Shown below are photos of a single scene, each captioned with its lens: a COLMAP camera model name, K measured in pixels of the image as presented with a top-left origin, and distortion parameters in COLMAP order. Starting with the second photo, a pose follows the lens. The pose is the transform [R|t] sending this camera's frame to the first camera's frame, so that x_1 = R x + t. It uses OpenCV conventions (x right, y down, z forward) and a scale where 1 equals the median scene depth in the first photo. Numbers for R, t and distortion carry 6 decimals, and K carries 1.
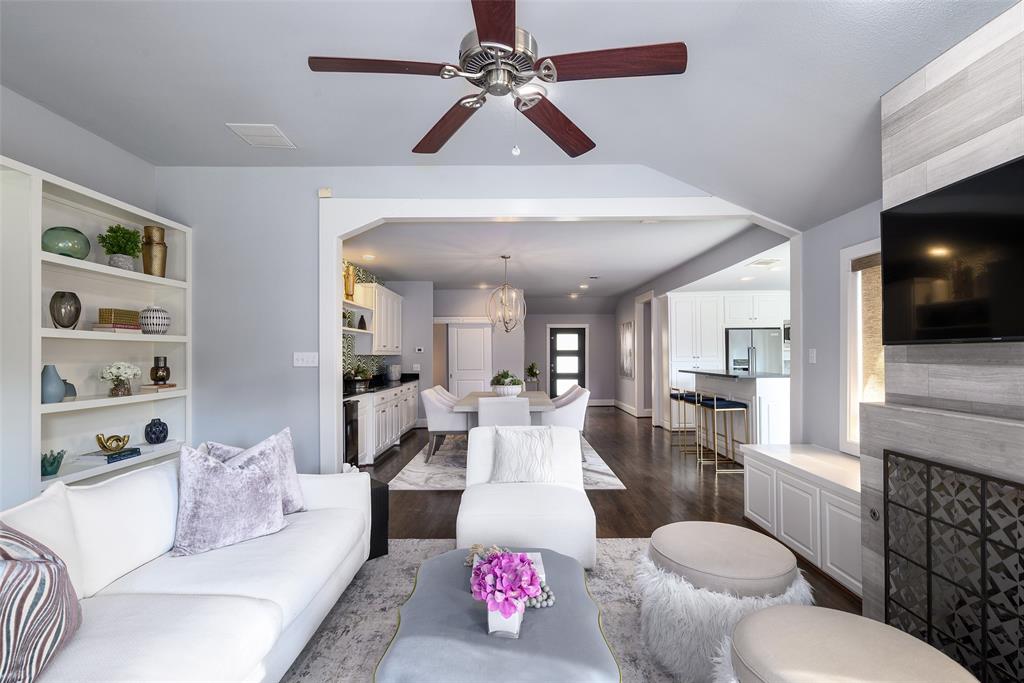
lens RADIAL K [[476.9, 0, 501.8], [0, 476.9, 351.1], [0, 0, 1]] dist [-0.007321, 0.000663]
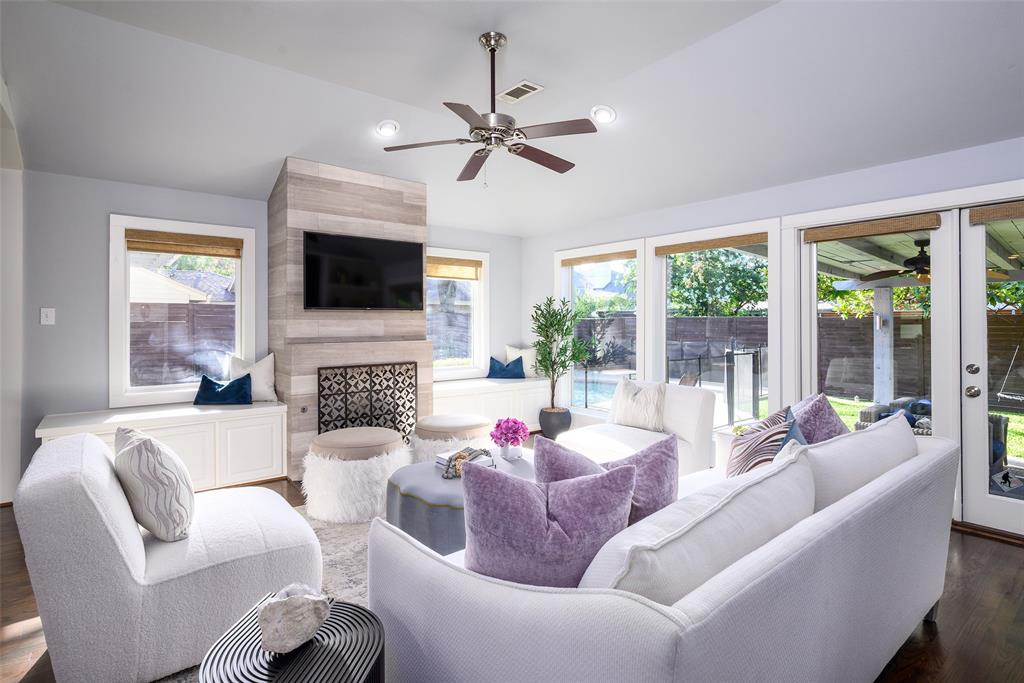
lens RADIAL K [[476.9, 0, 502.9], [0, 476.9, 311.8], [0, 0, 1]] dist [-0.007321, 0.000663]
pose [[-0.633661, 0.009458, 0.773553, -0.280525], [-0.004164, 0.999869, -0.015636, 0.005834], [-0.773599, -0.013129, -0.633539, 0.439678]]
